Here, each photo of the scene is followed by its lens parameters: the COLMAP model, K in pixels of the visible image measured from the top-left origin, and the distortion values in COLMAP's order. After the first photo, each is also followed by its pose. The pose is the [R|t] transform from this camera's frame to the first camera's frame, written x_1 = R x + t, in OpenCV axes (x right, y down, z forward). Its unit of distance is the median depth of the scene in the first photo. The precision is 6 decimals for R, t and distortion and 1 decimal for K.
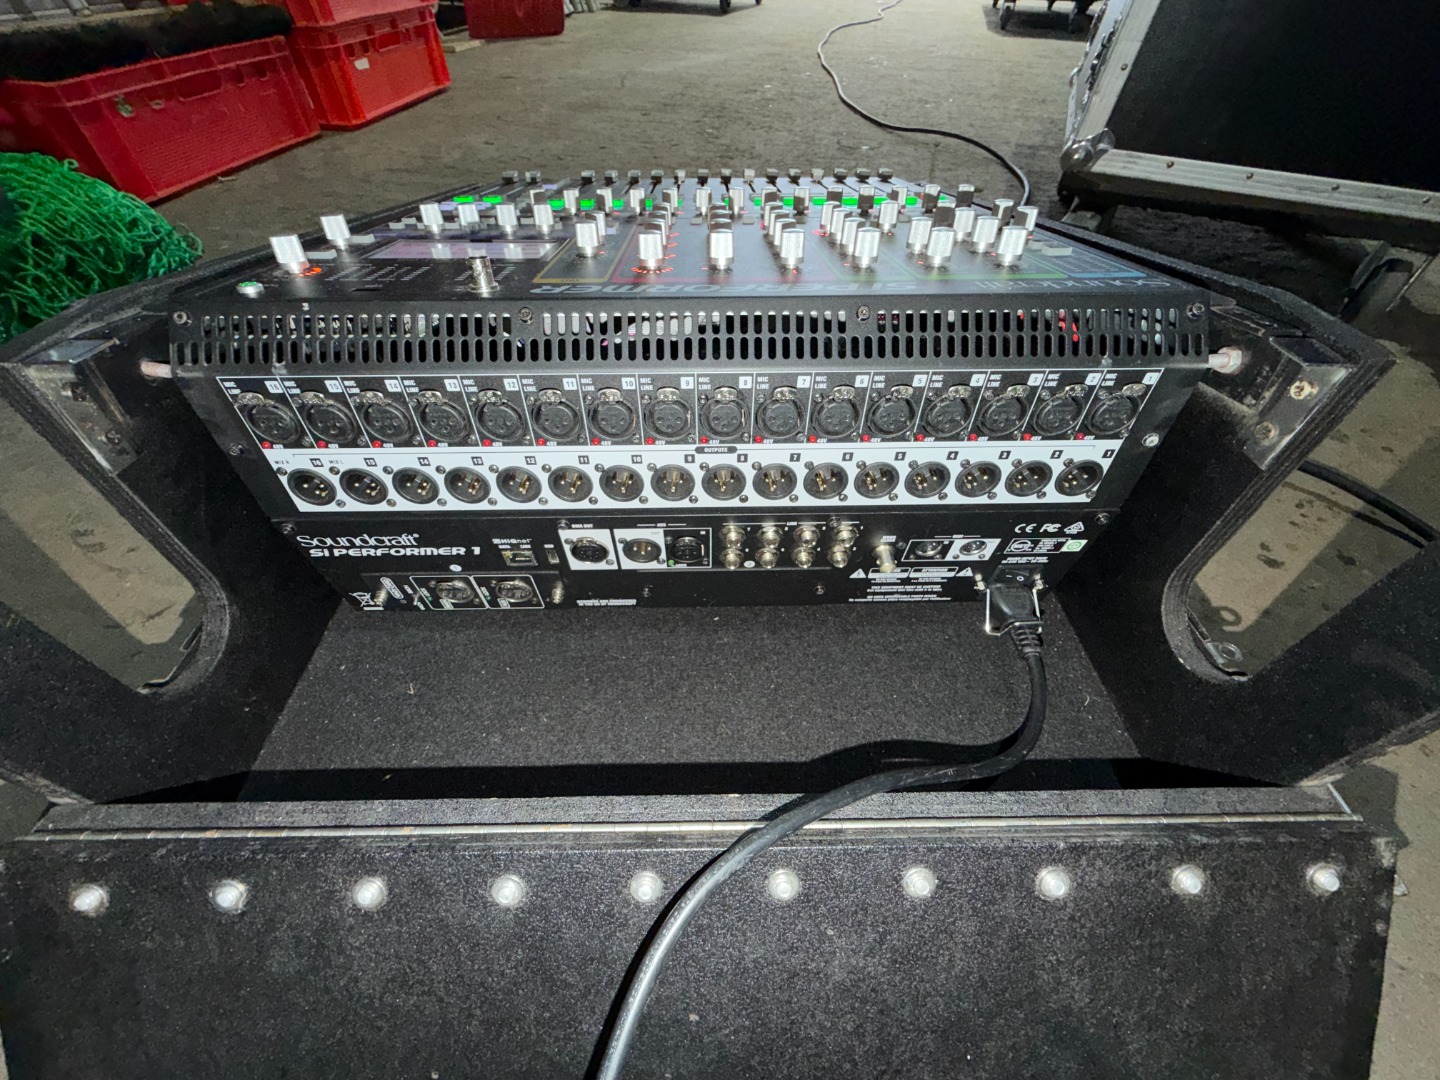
lens RADIAL K [[579.9, 0, 720.5], [0, 579.9, 546.5], [0, 0, 1]] dist [-0.001047, -0.000979]
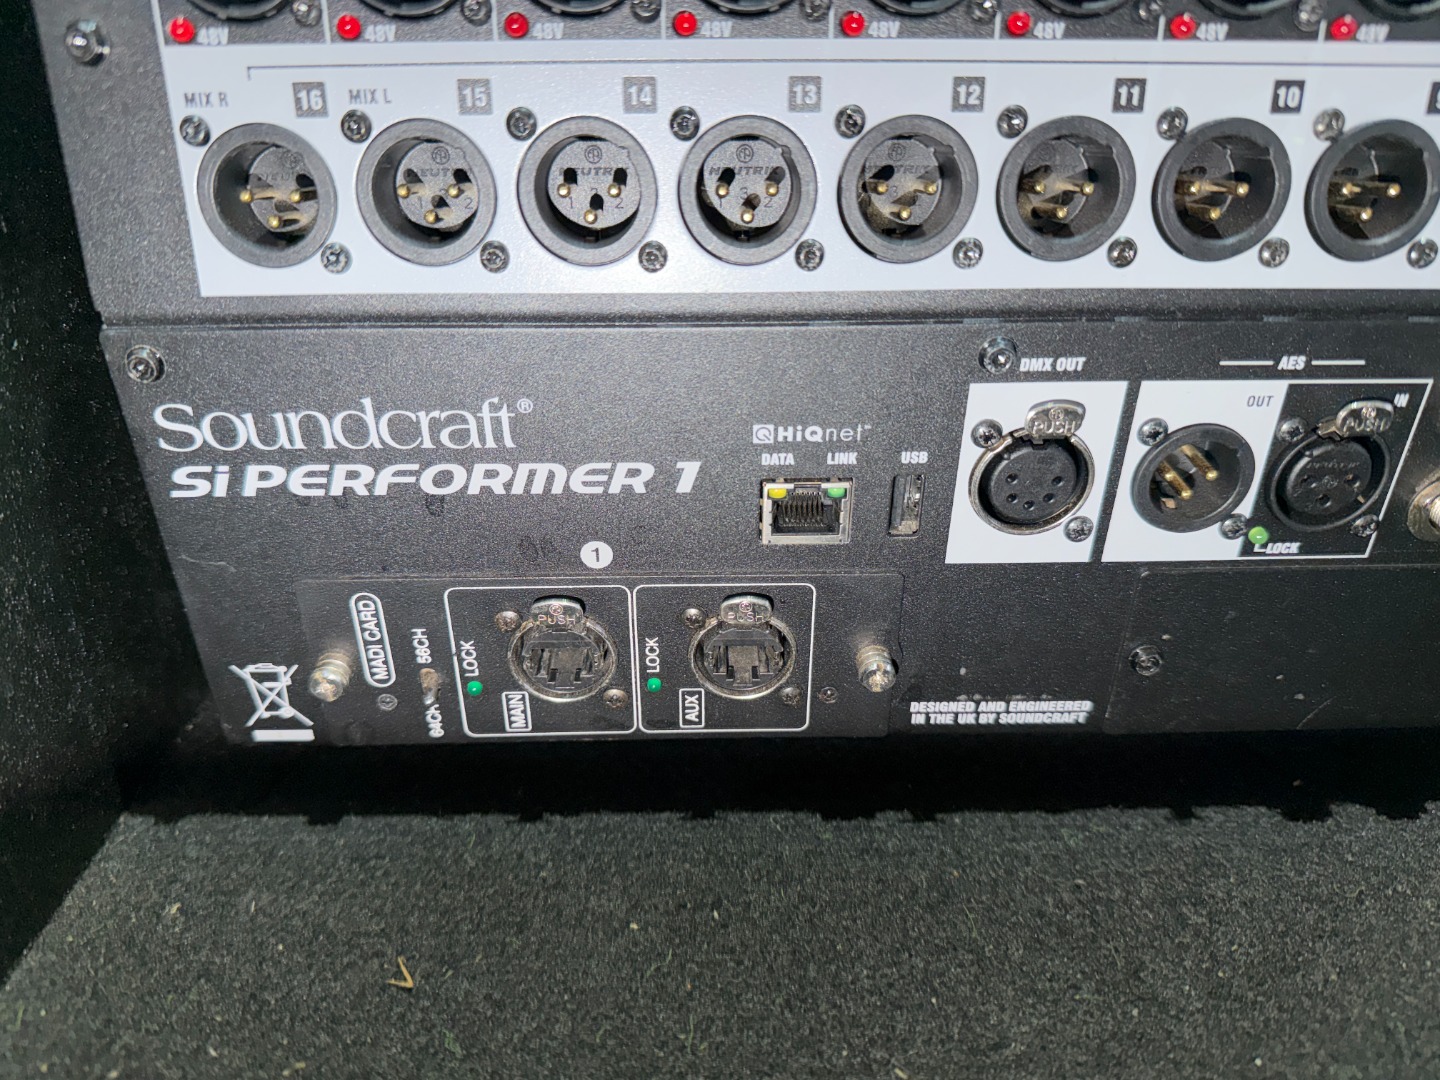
lens RADIAL K [[1038.0, 0, 726.9], [0, 1038.0, 558.7], [0, 0, 1]] dist [0.102697, -0.174024]
pose [[0.999949, -0.006263, 0.007964, -0.429152], [0.008753, 0.929904, -0.367698, 0.281897], [-0.005102, 0.367749, 0.929911, 0.503547]]
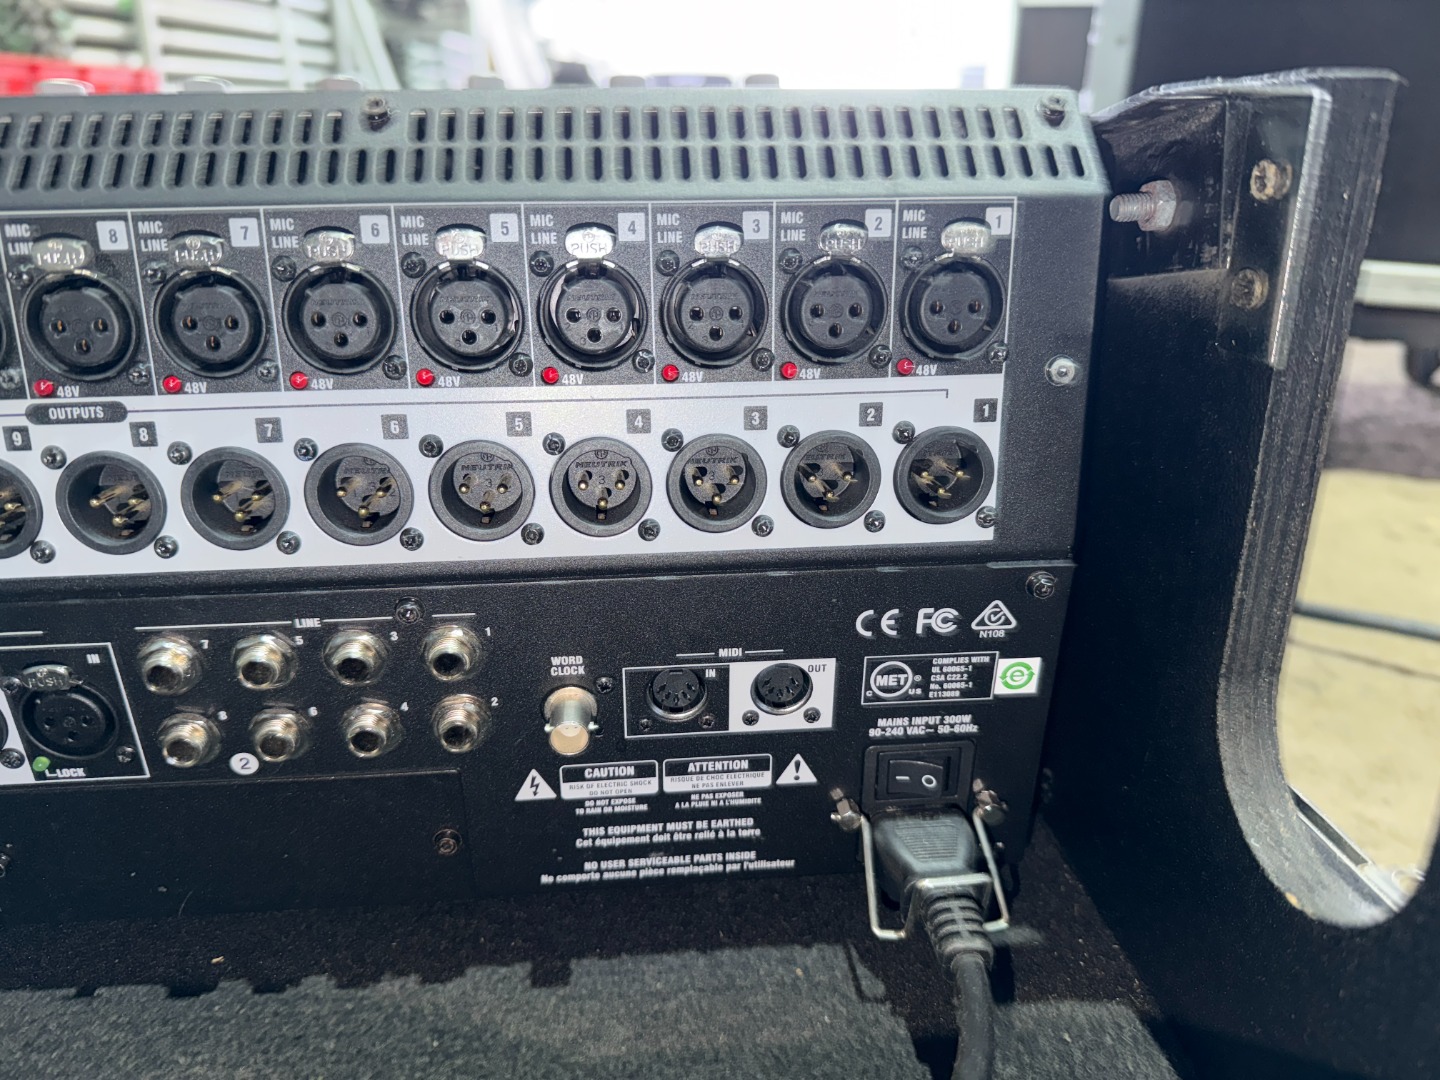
lens RADIAL K [[1042.2, 0, 731.0], [0, 1042.2, 542.5], [0, 0, 1]] dist [0.072768, -0.122640]
pose [[0.997759, -0.027440, 0.061031, 0.383779], [0.051811, 0.893989, -0.445084, 0.261588], [-0.042348, 0.447248, 0.893407, 0.298277]]
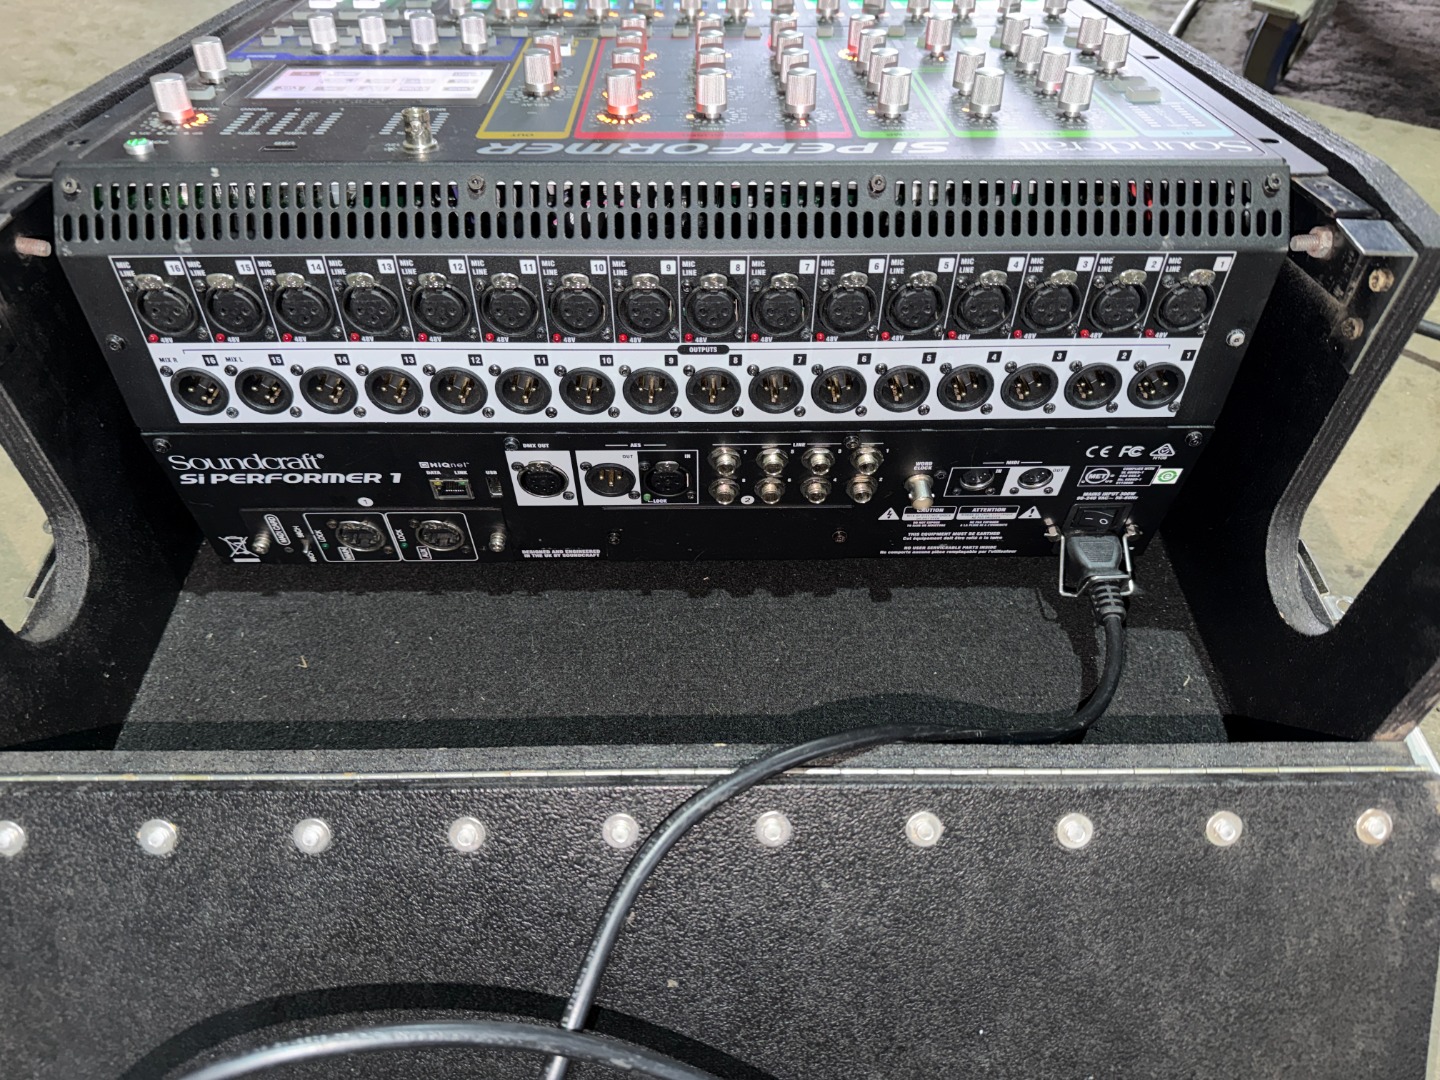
lens RADIAL K [[1038.0, 0, 726.9], [0, 1038.0, 558.7], [0, 0, 1]] dist [0.102697, -0.174024]
pose [[0.999982, 0.005590, 0.002169, 0.021913], [-0.005634, 0.999774, 0.020490, 0.089446], [-0.002054, -0.020502, 0.999788, -0.434465]]
